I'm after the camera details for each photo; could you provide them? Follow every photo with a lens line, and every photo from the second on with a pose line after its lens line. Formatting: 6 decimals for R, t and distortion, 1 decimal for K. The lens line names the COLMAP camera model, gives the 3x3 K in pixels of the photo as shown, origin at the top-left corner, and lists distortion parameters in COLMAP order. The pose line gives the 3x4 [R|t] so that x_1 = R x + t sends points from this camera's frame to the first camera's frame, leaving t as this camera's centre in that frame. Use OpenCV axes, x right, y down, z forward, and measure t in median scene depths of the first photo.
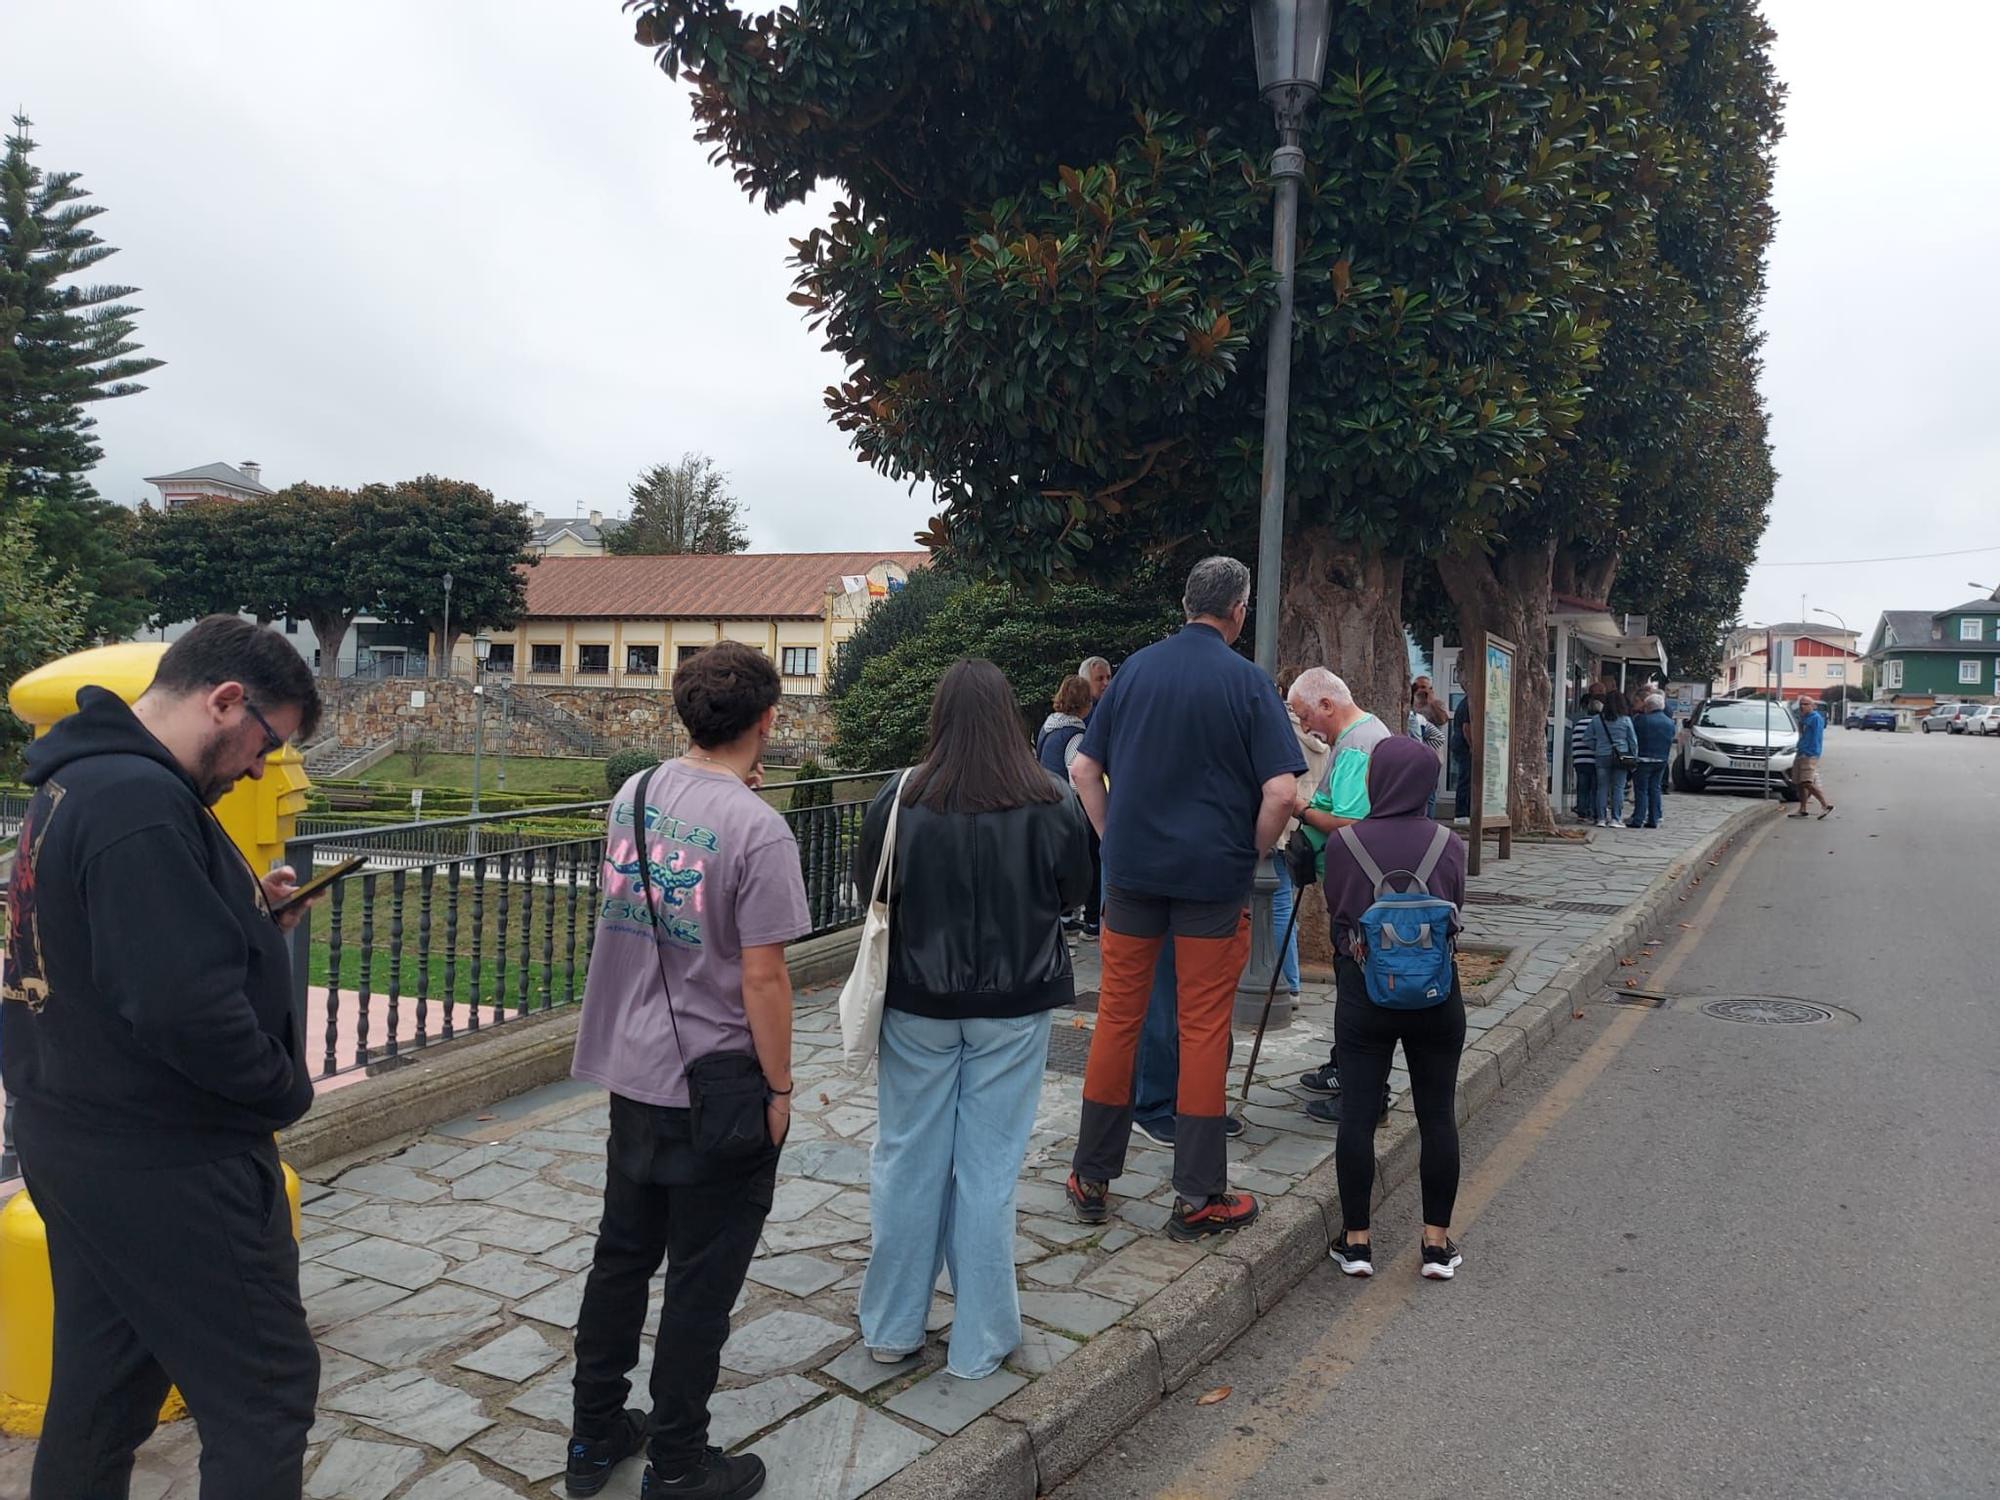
lens RADIAL K [[1515.7, 0, 1026.4], [0, 1515.7, 807.9], [0, 0, 1]] dist [0.086336, -0.084595]
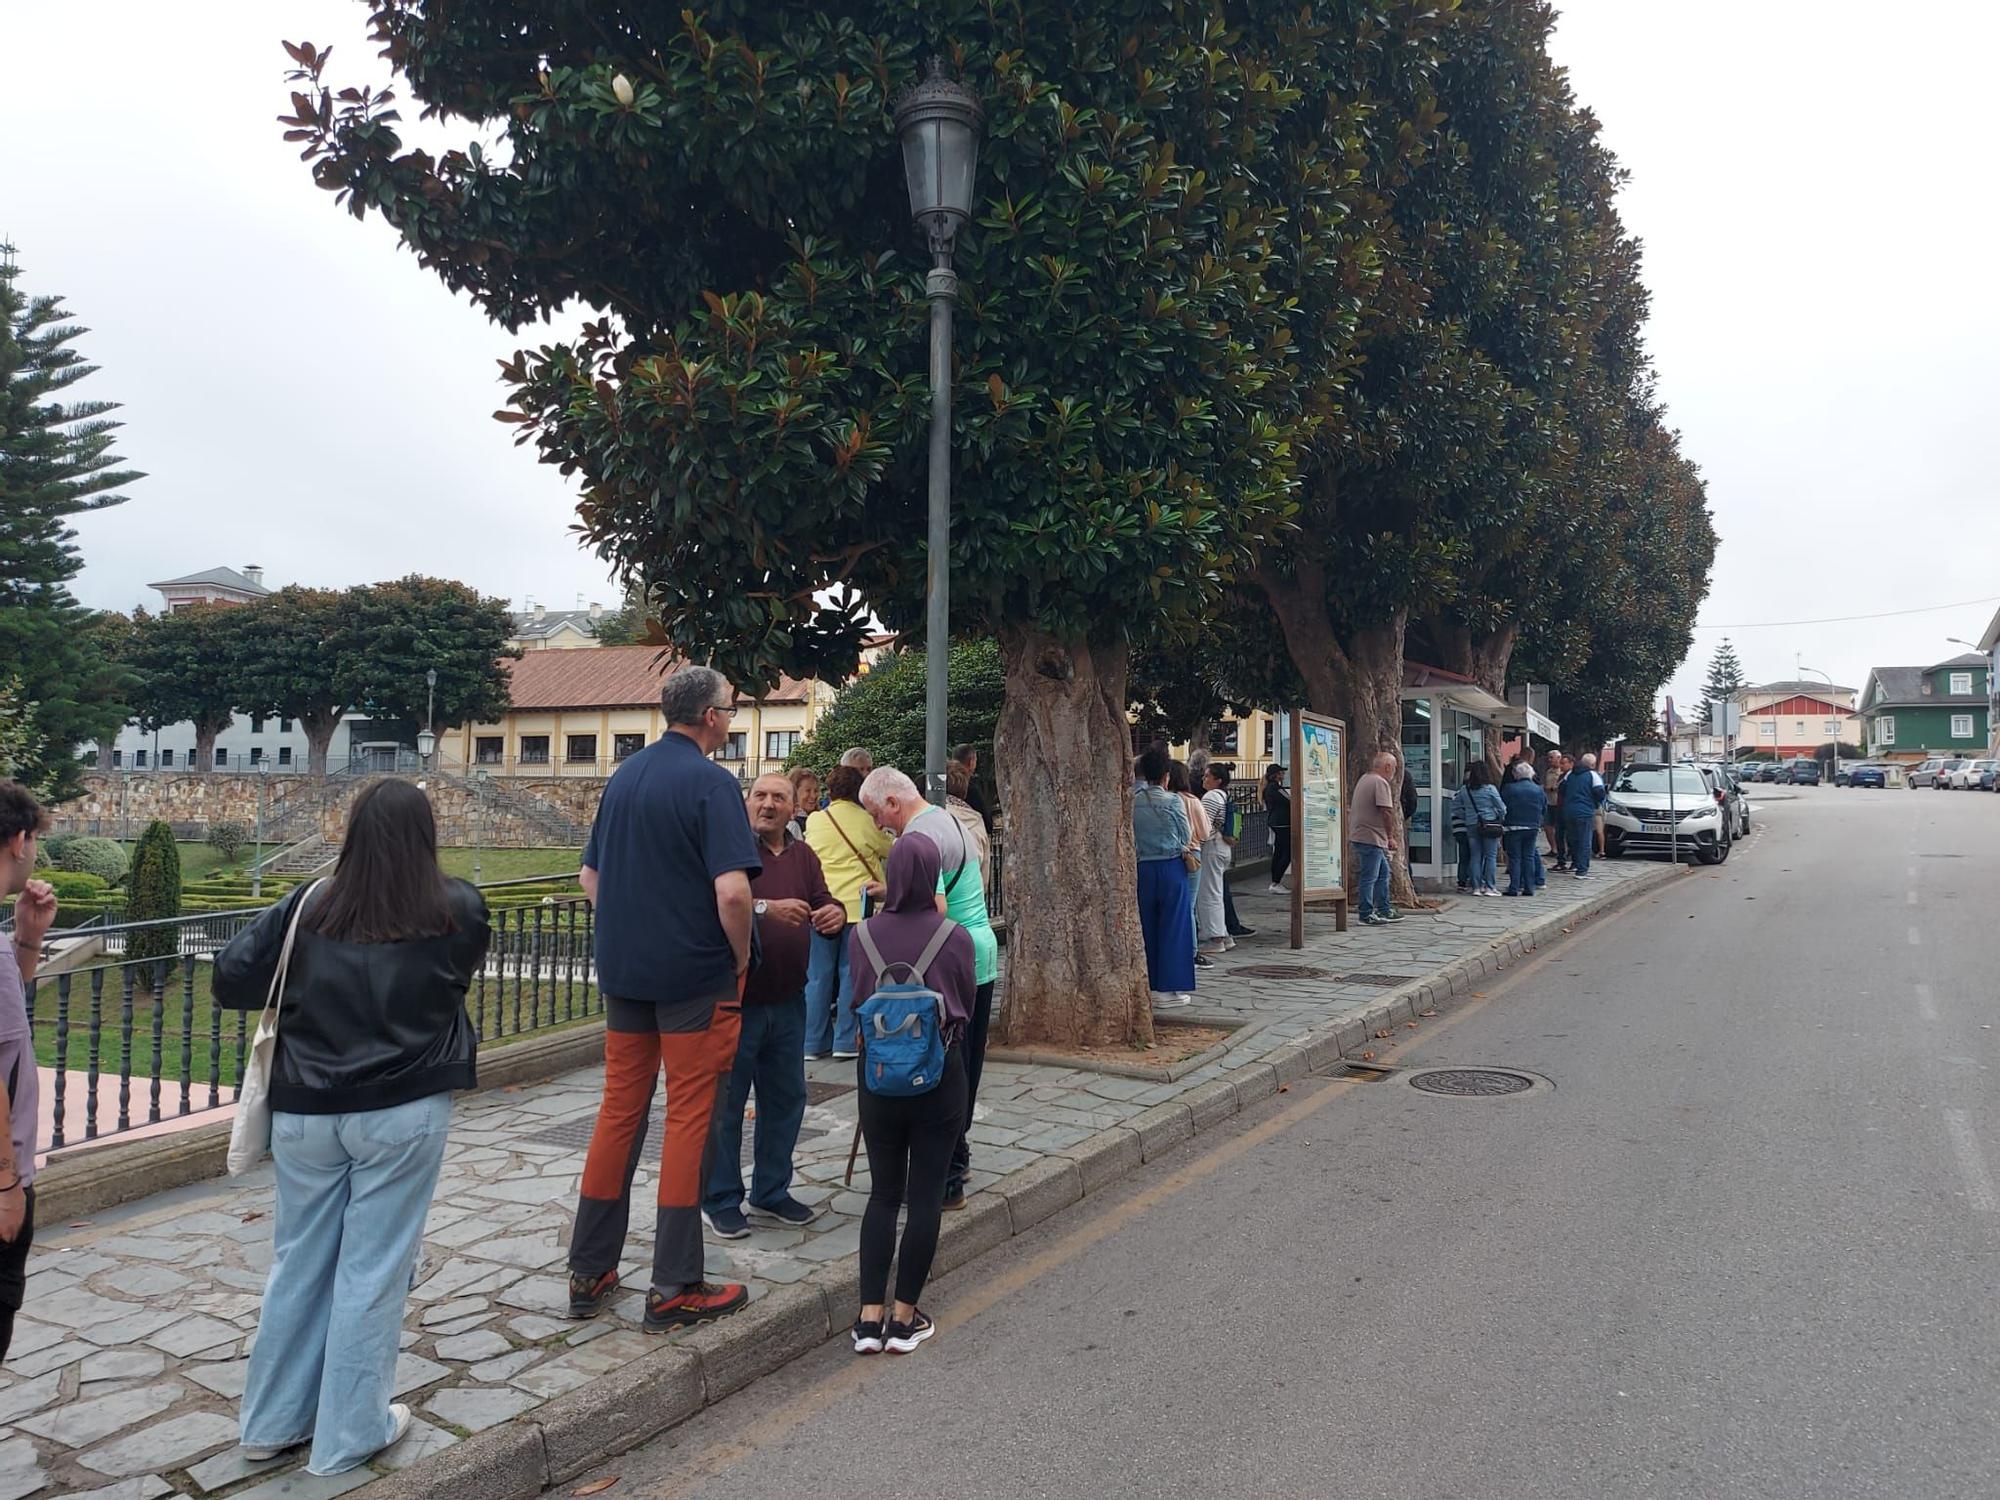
lens RADIAL K [[1515.7, 0, 1040.1], [0, 1515.7, 805.9], [0, 0, 1]] dist [0.086336, -0.084595]
pose [[0.999566, -0.025383, -0.014982, 0.221819], [0.024598, 0.998425, -0.050415, -0.006624], [0.016238, 0.050025, 0.998616, -0.025767]]
